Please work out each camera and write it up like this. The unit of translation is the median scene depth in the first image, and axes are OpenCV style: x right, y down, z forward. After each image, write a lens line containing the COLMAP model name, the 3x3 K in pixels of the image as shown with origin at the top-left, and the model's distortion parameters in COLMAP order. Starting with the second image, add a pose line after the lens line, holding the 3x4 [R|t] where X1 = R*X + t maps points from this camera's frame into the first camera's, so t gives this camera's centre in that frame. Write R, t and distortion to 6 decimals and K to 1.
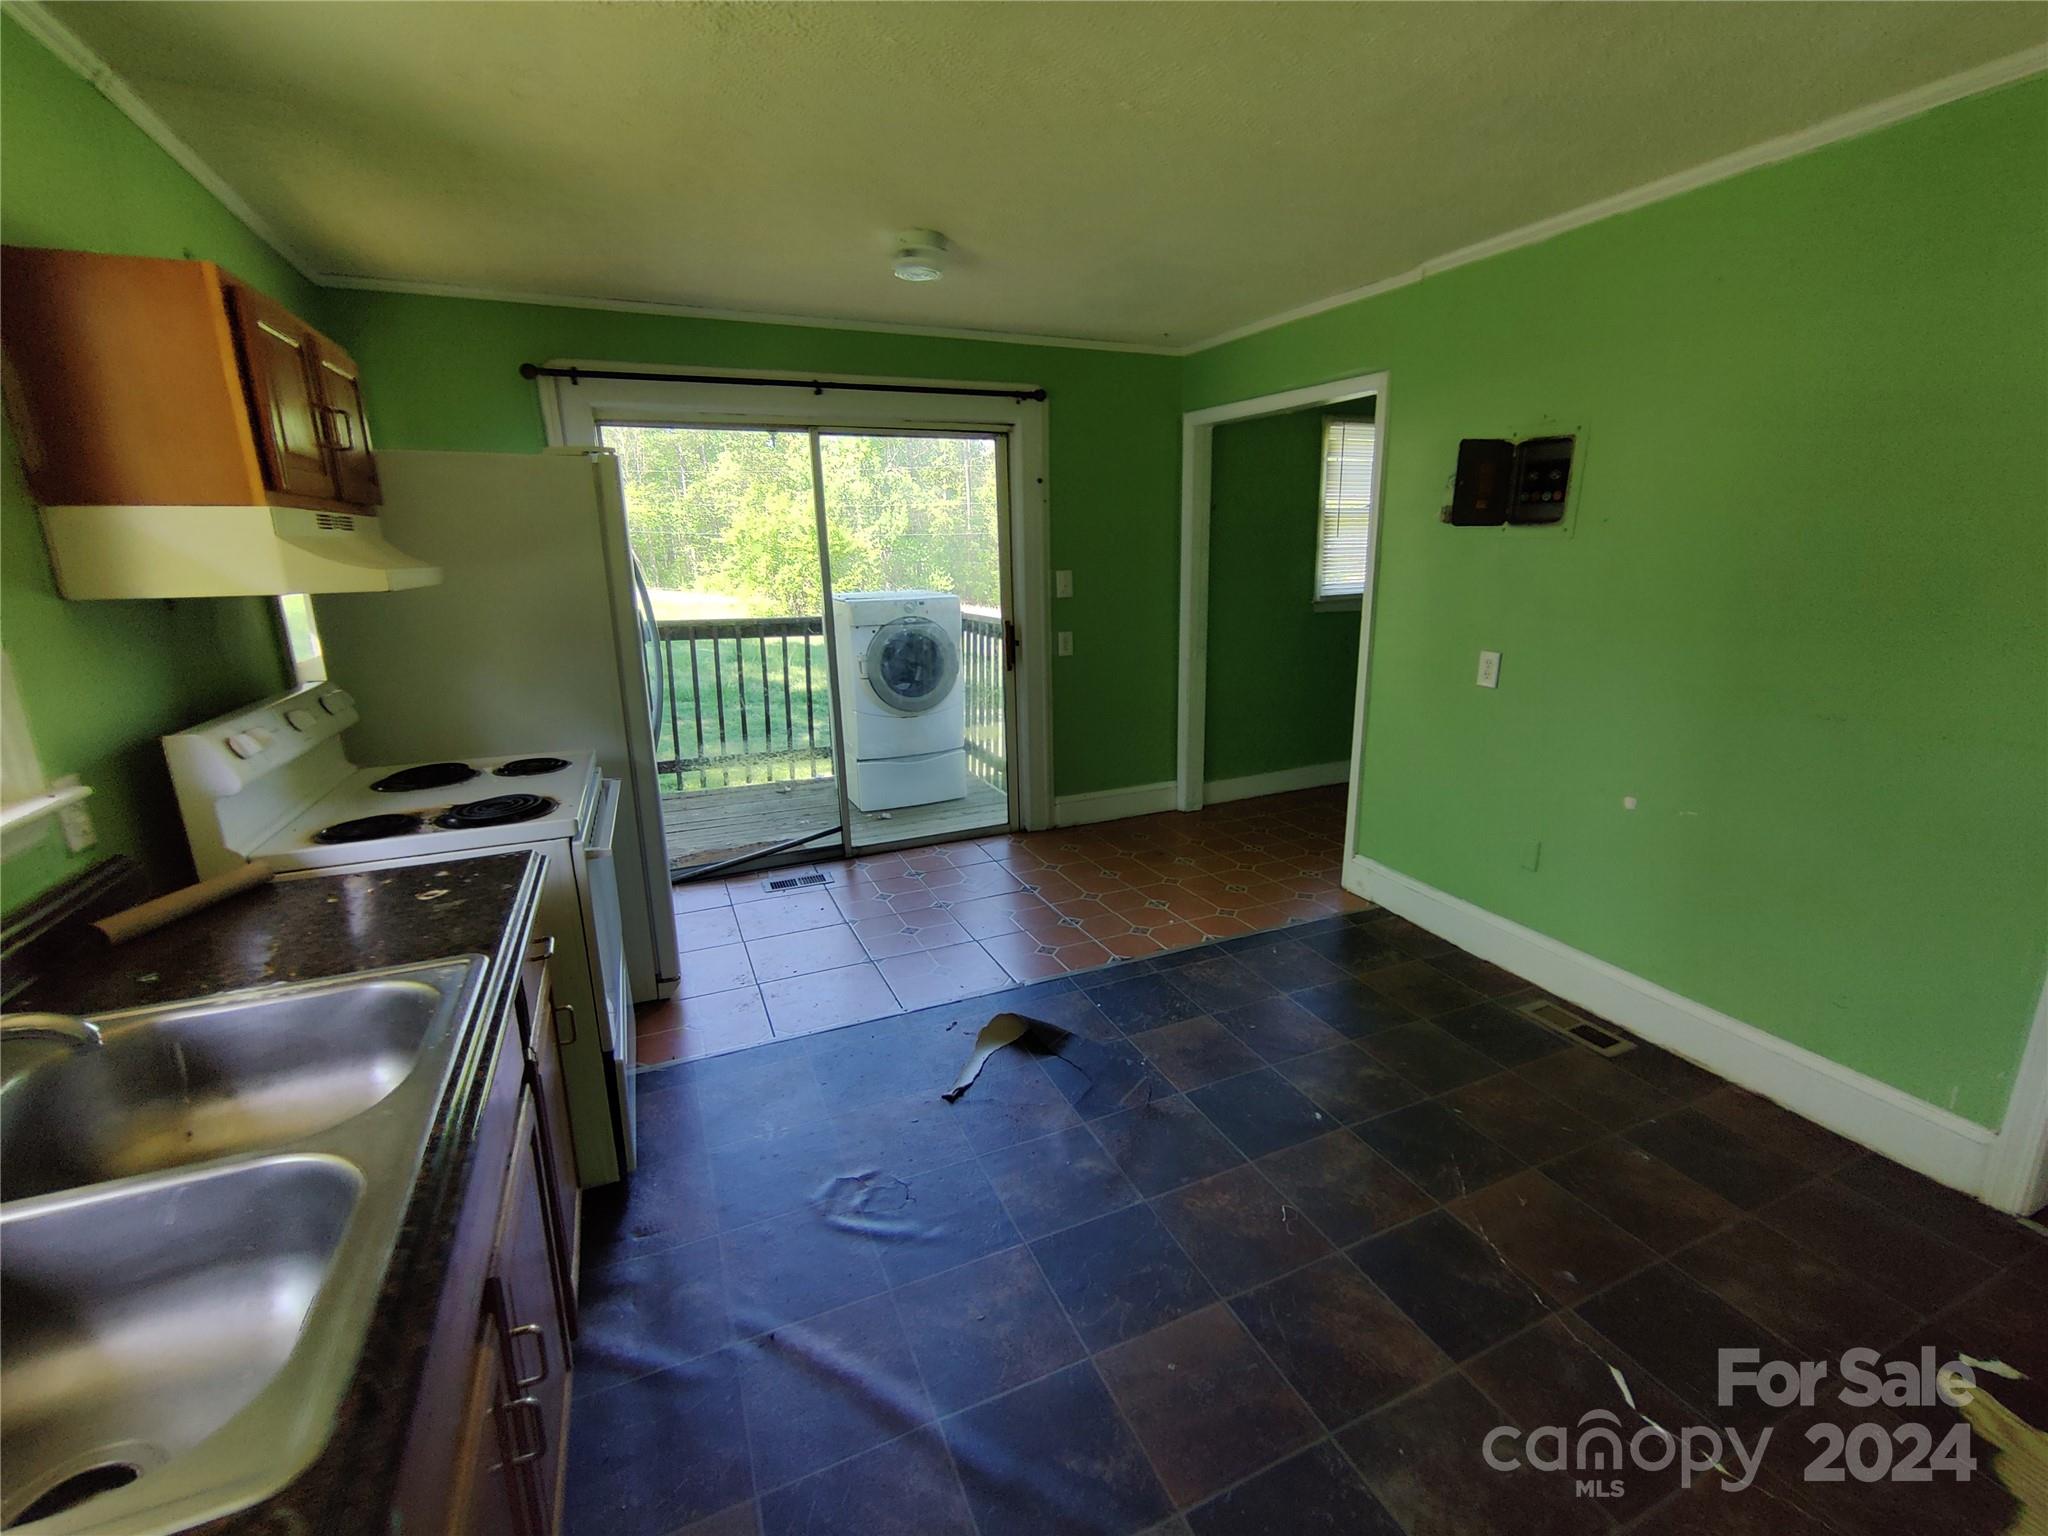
lens RADIAL K [[890.2, 0, 1026.6], [0, 890.2, 769.0], [0, 0, 1]] dist [0.002135, 0.000706]
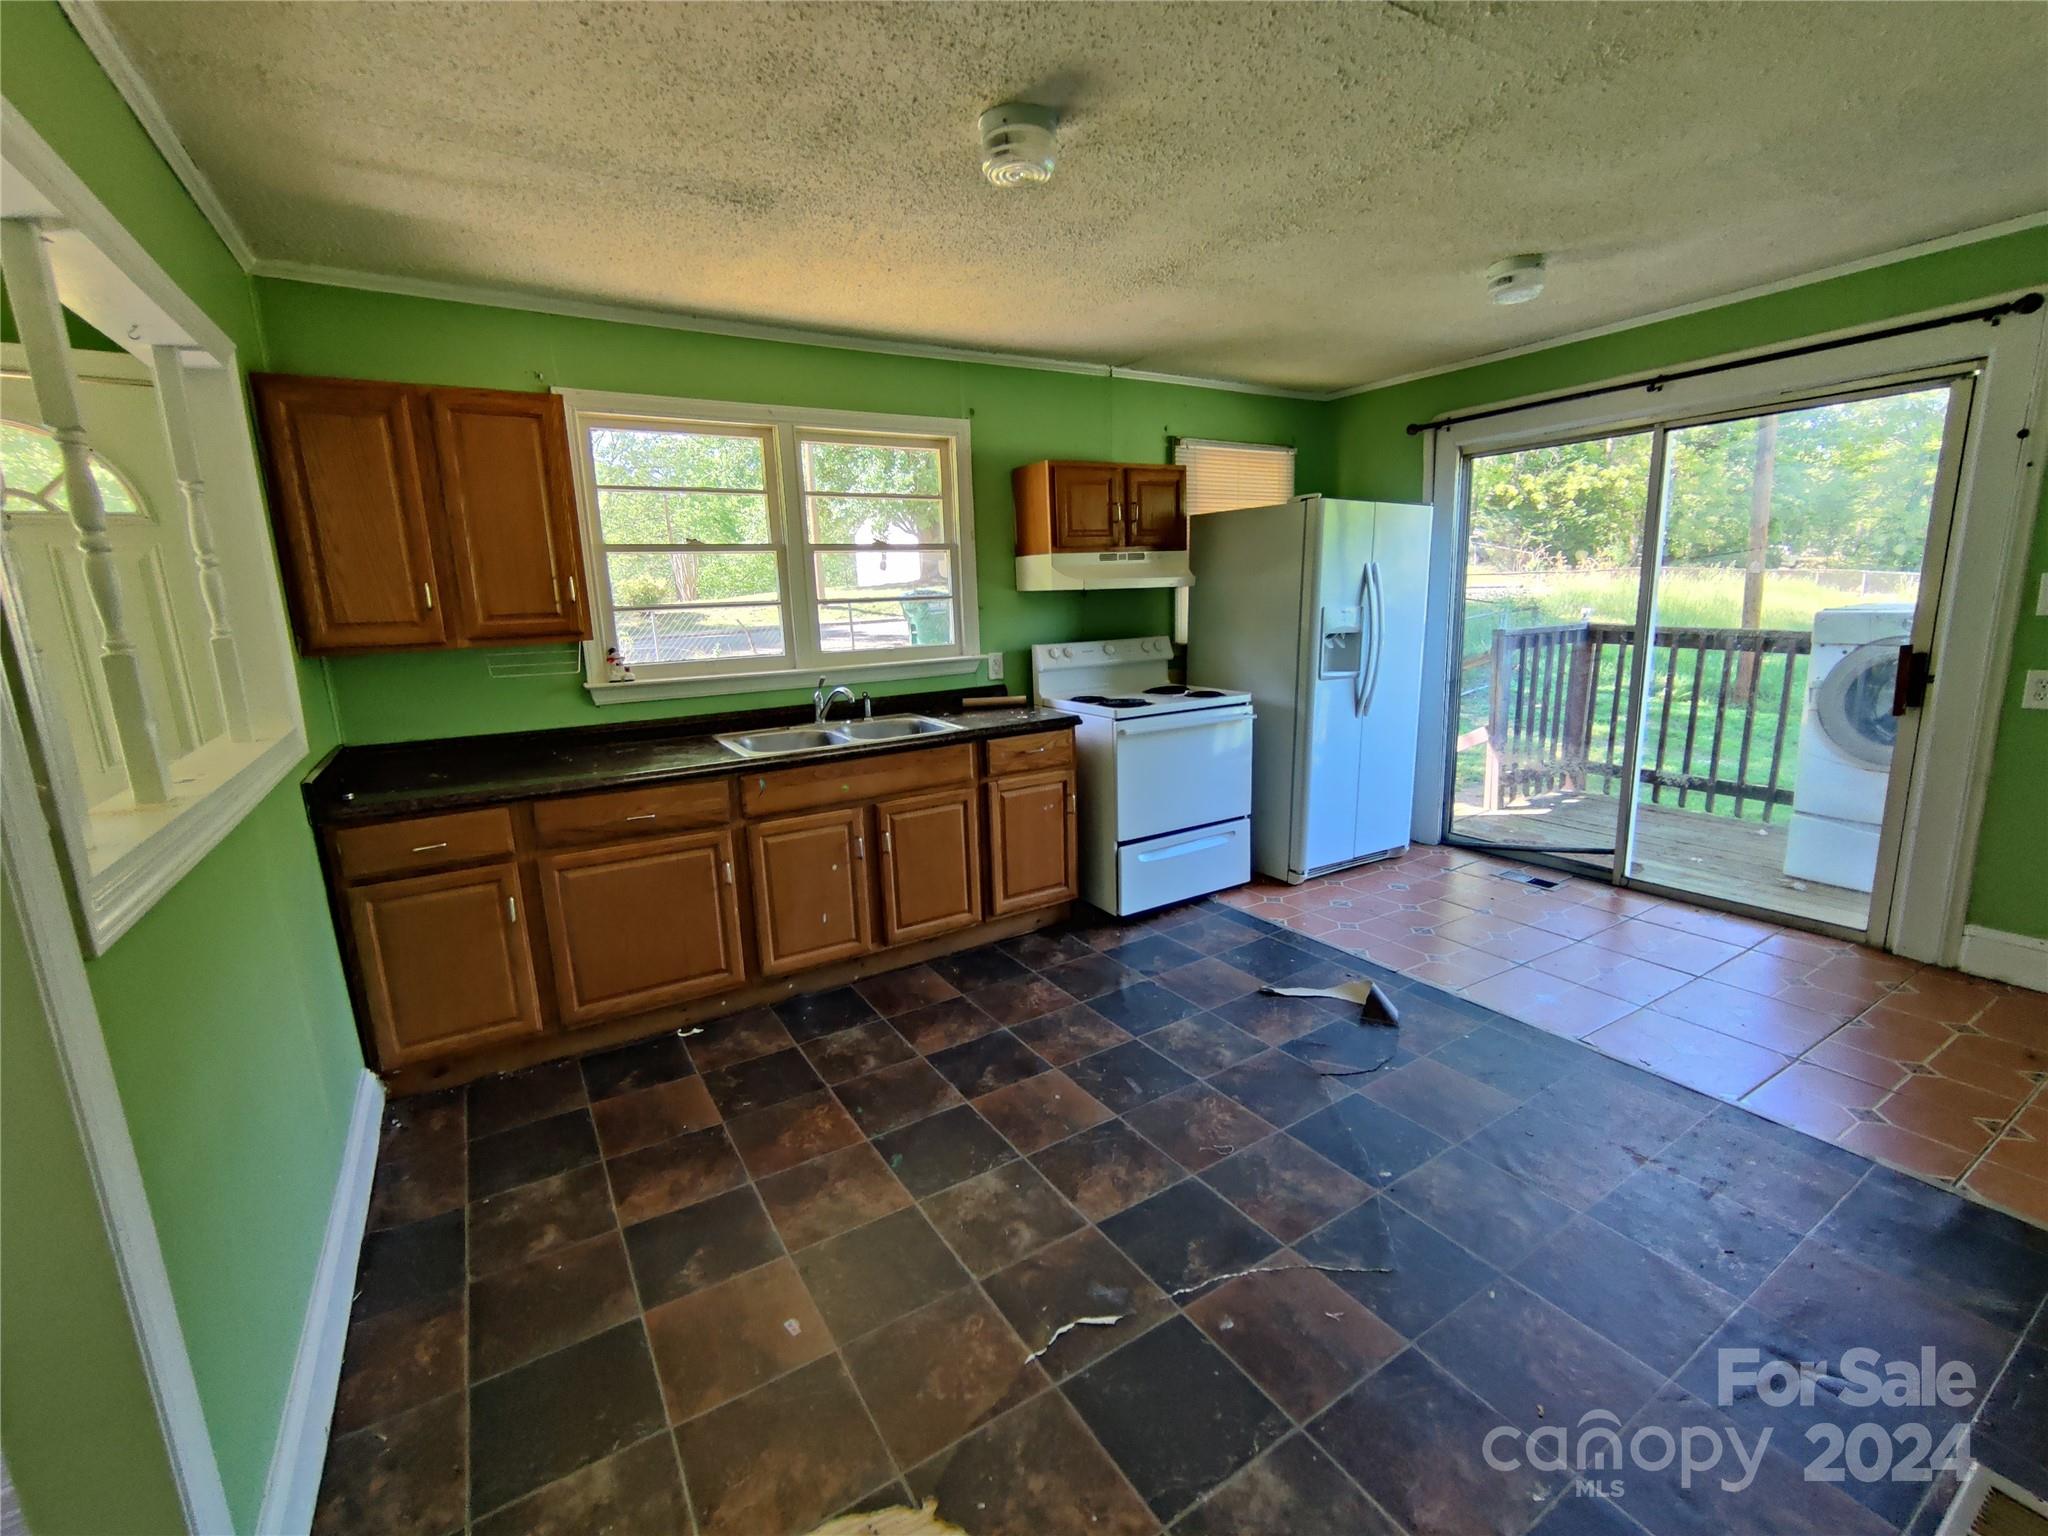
lens RADIAL K [[890.2, 0, 1023.4], [0, 890.2, 768.3], [0, 0, 1]] dist [0.002135, 0.000706]
pose [[0.128134, 0.206351, -0.970052, 0.622461], [-0.208216, 0.961913, 0.177116, -0.055722], [0.969653, 0.179286, 0.166219, 0.237771]]
